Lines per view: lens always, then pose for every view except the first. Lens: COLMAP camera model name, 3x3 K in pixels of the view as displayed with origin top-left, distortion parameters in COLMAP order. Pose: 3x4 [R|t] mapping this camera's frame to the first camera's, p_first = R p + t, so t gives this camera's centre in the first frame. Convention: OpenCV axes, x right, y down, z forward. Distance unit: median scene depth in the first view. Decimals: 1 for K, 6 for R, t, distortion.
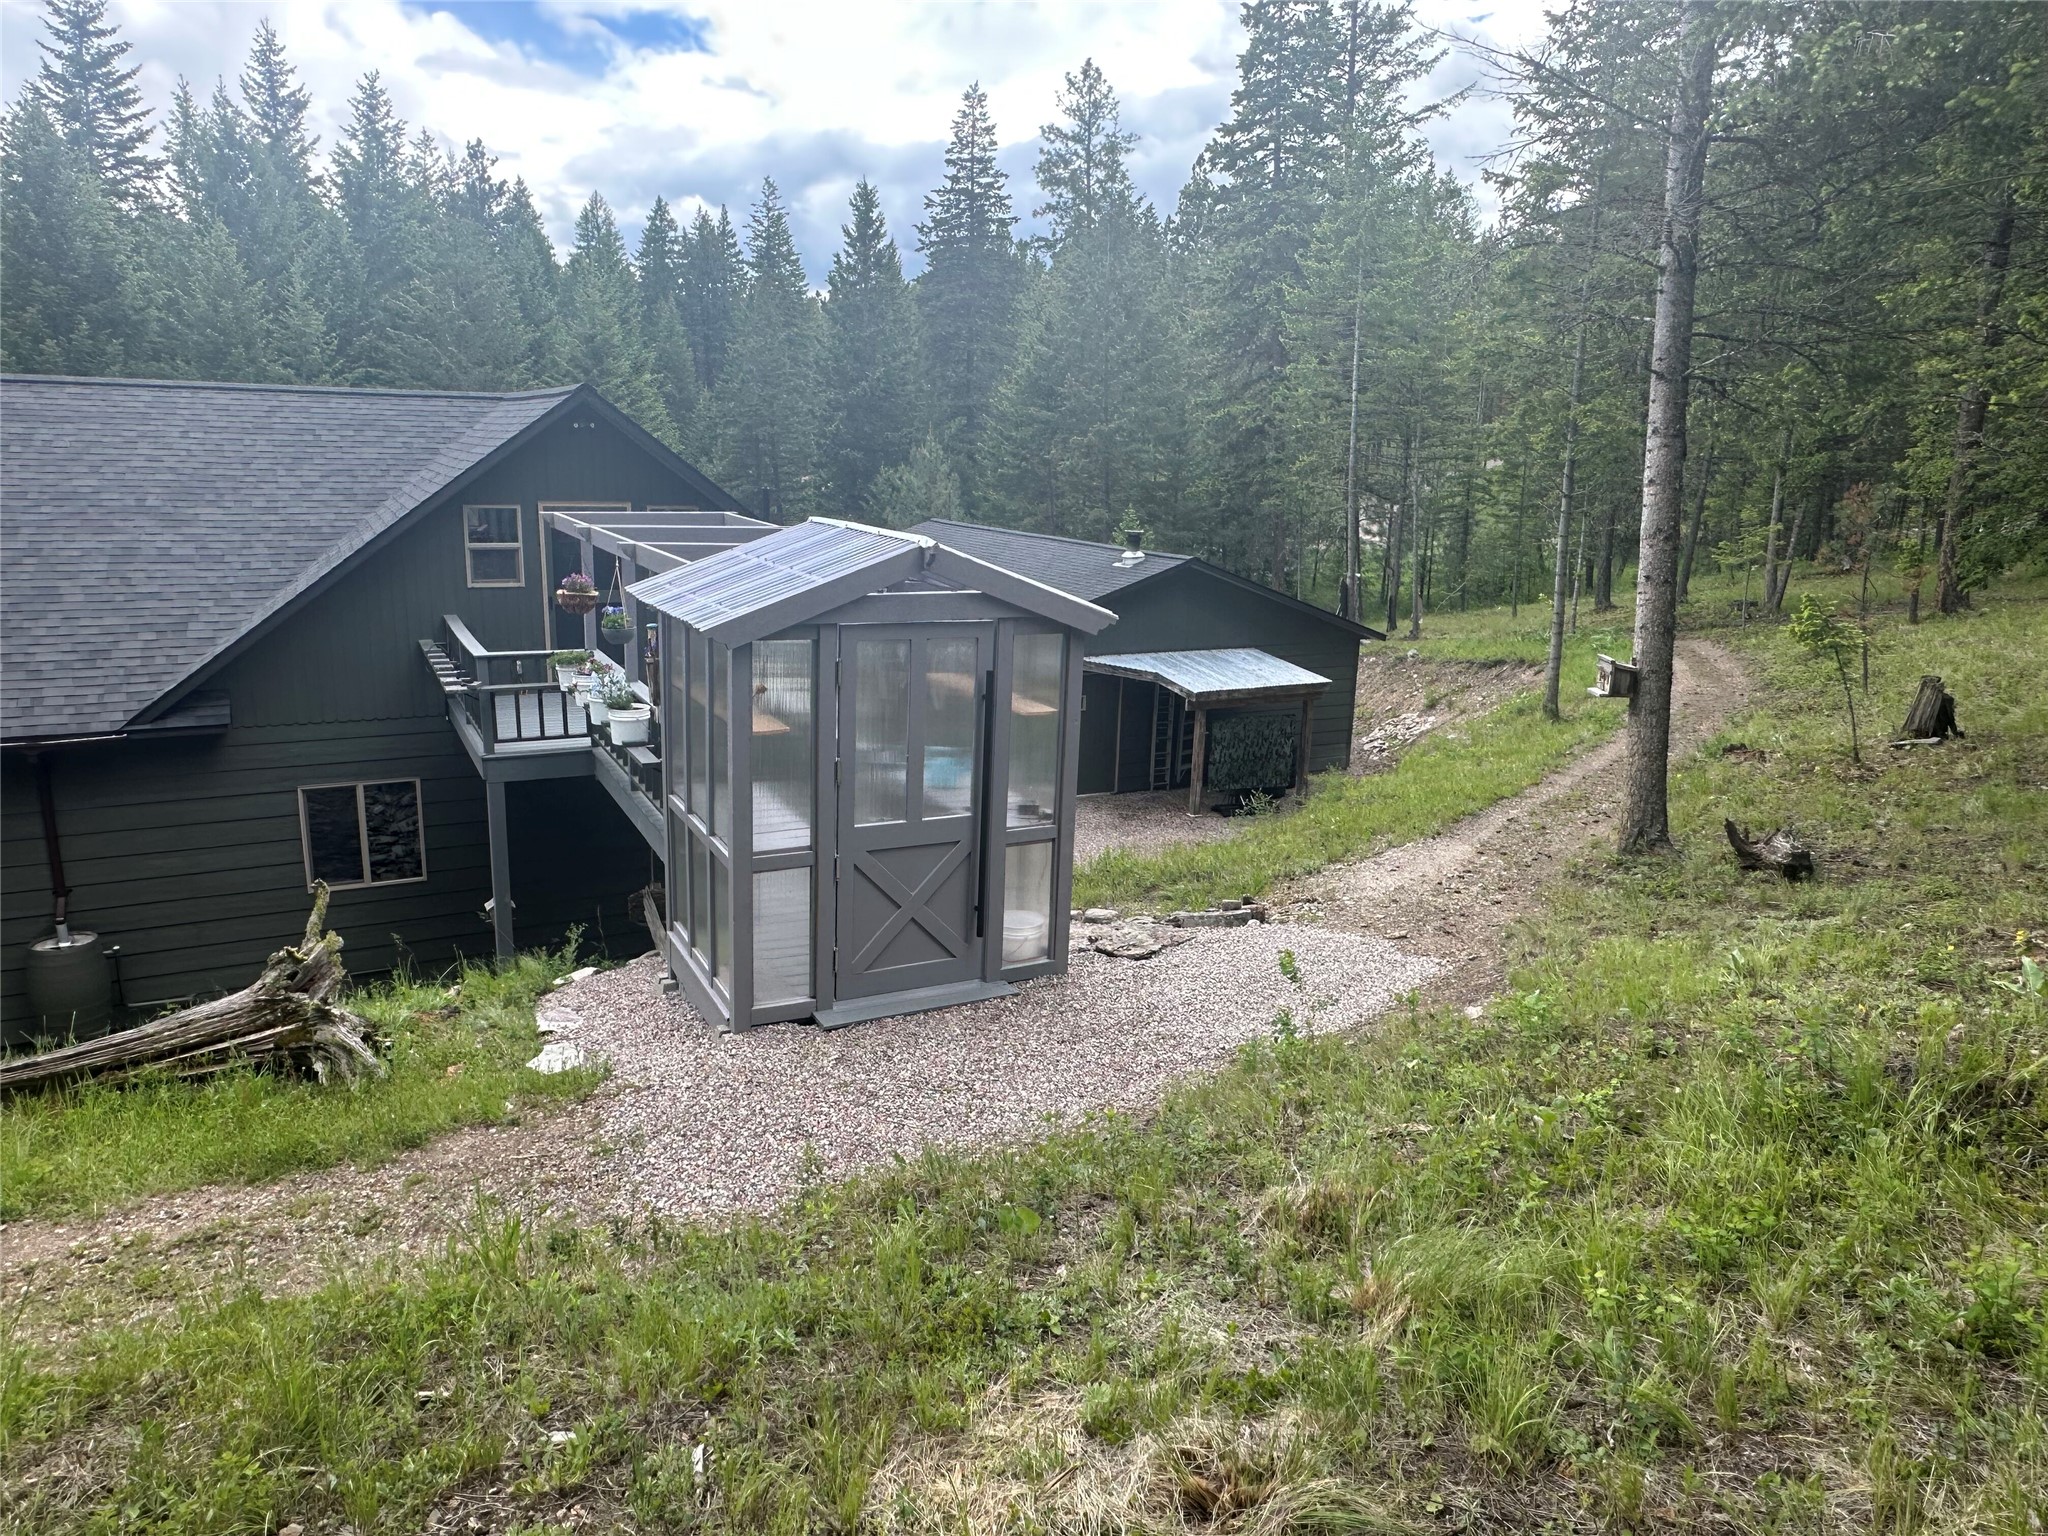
lens RADIAL K [[1304.6, 0, 1024.0], [0, 1304.6, 768.0], [0, 0, 1]] dist [-0.001307, -0.003634]
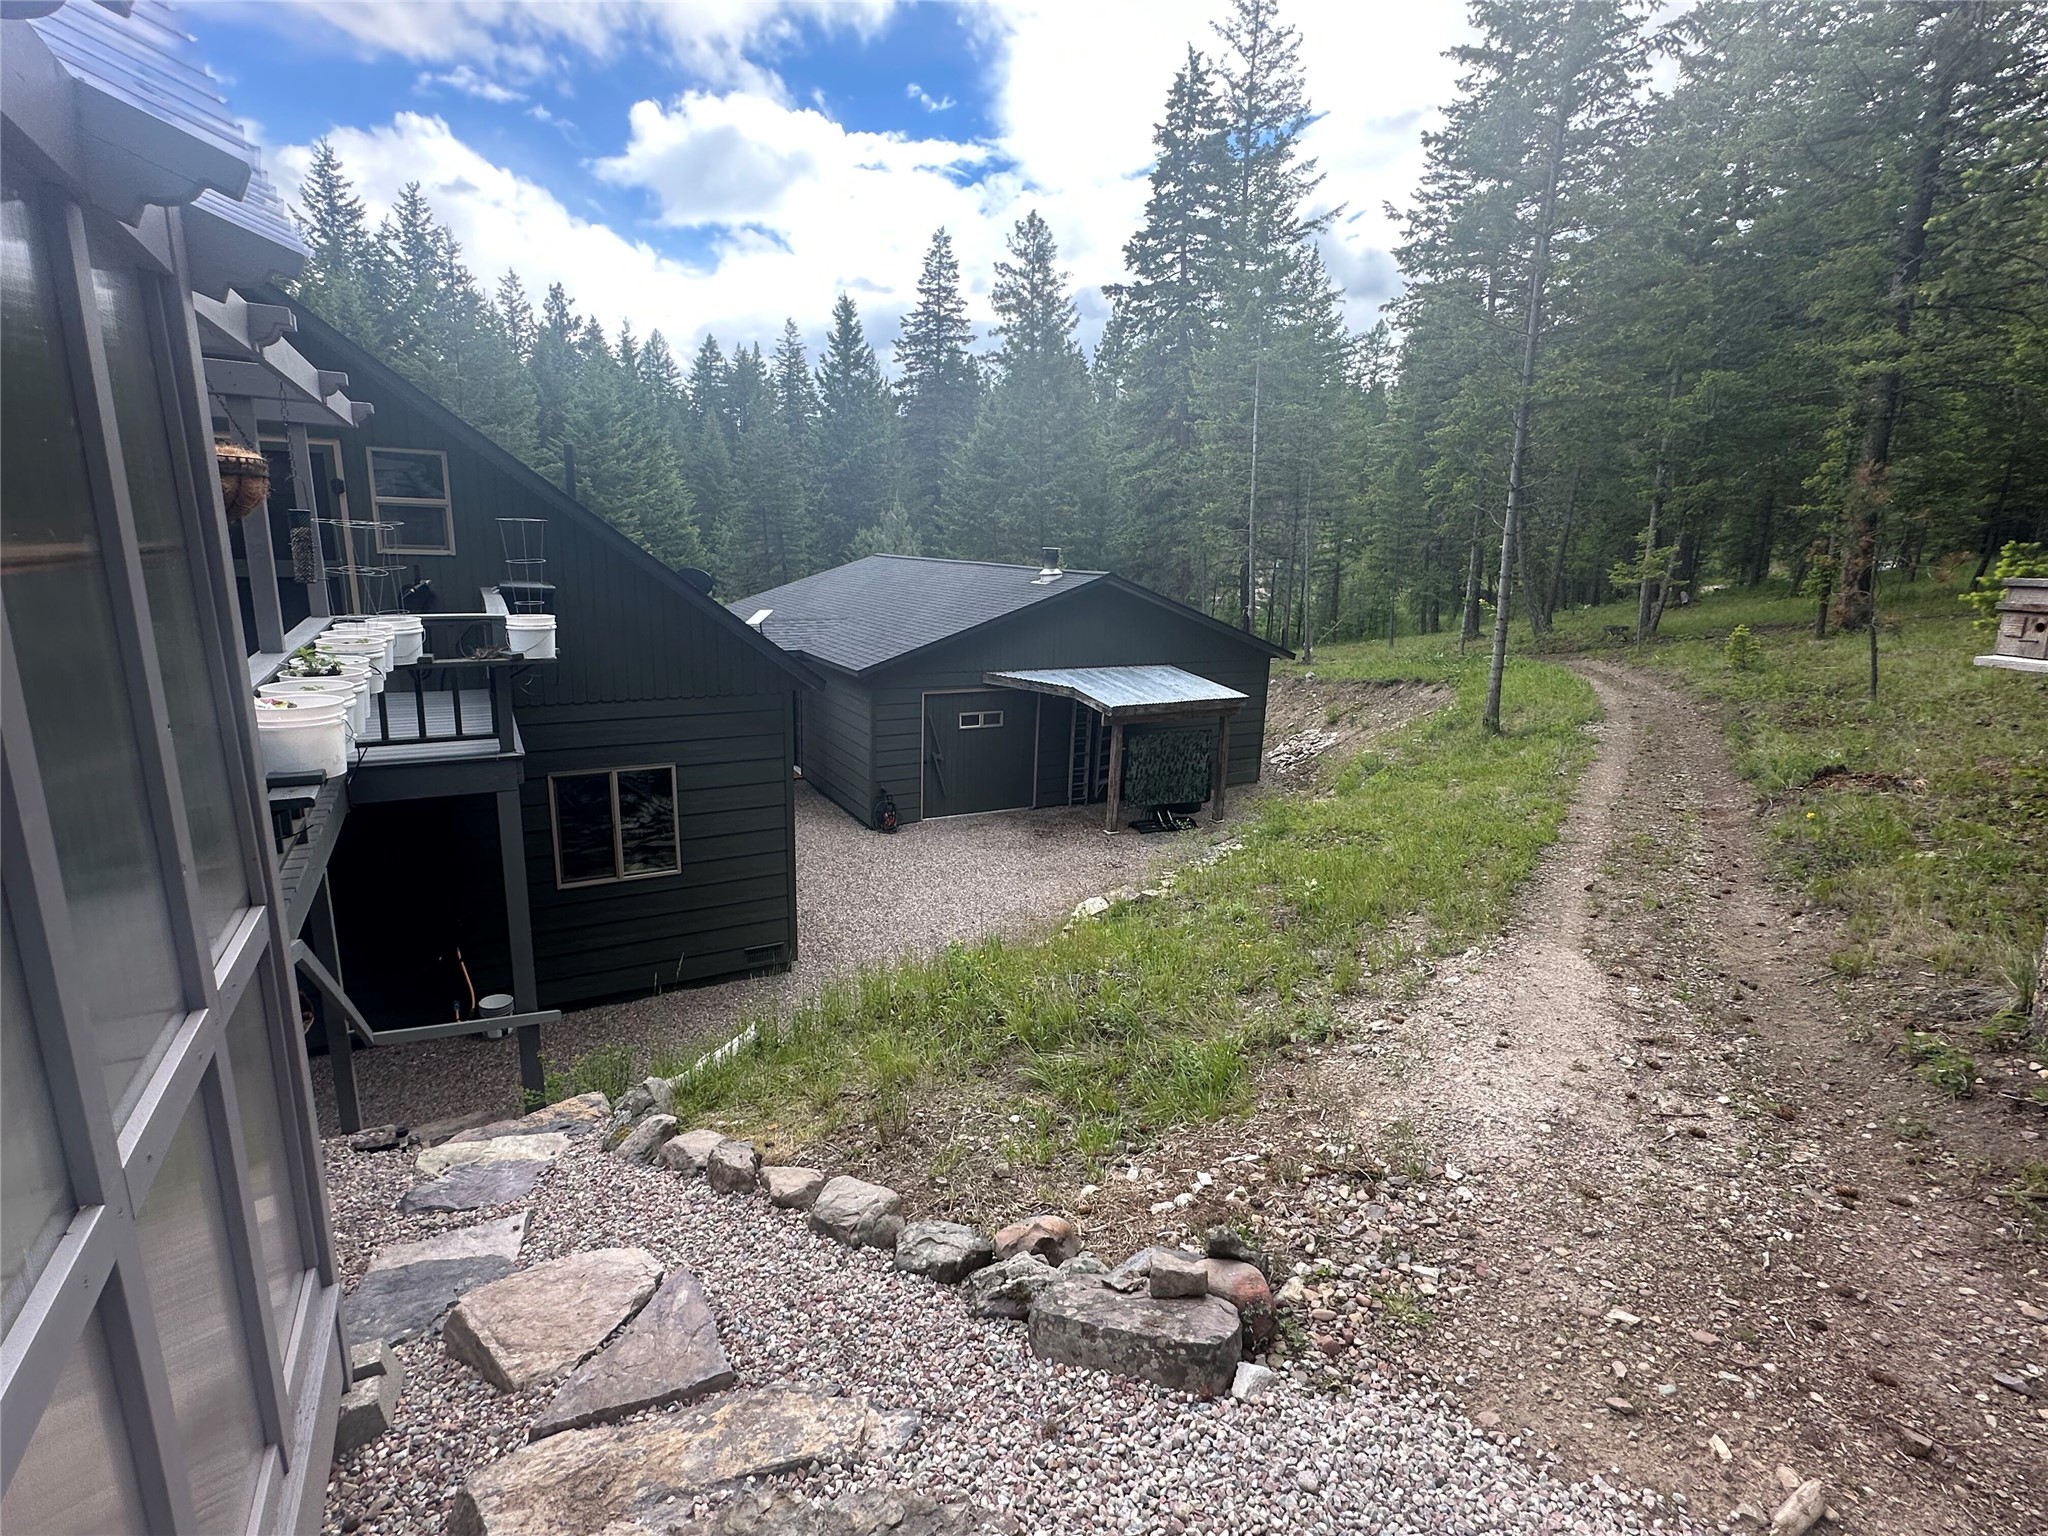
lens RADIAL K [[953.8, 0, 1024.0], [0, 953.8, 768.0], [0, 0, 1]] dist [0.000611, 0.000476]
pose [[0.999493, -0.002324, 0.031764, 0.033137], [0.002452, 0.999989, -0.003974, -0.007519], [-0.031754, 0.004050, 0.999488, 0.222863]]
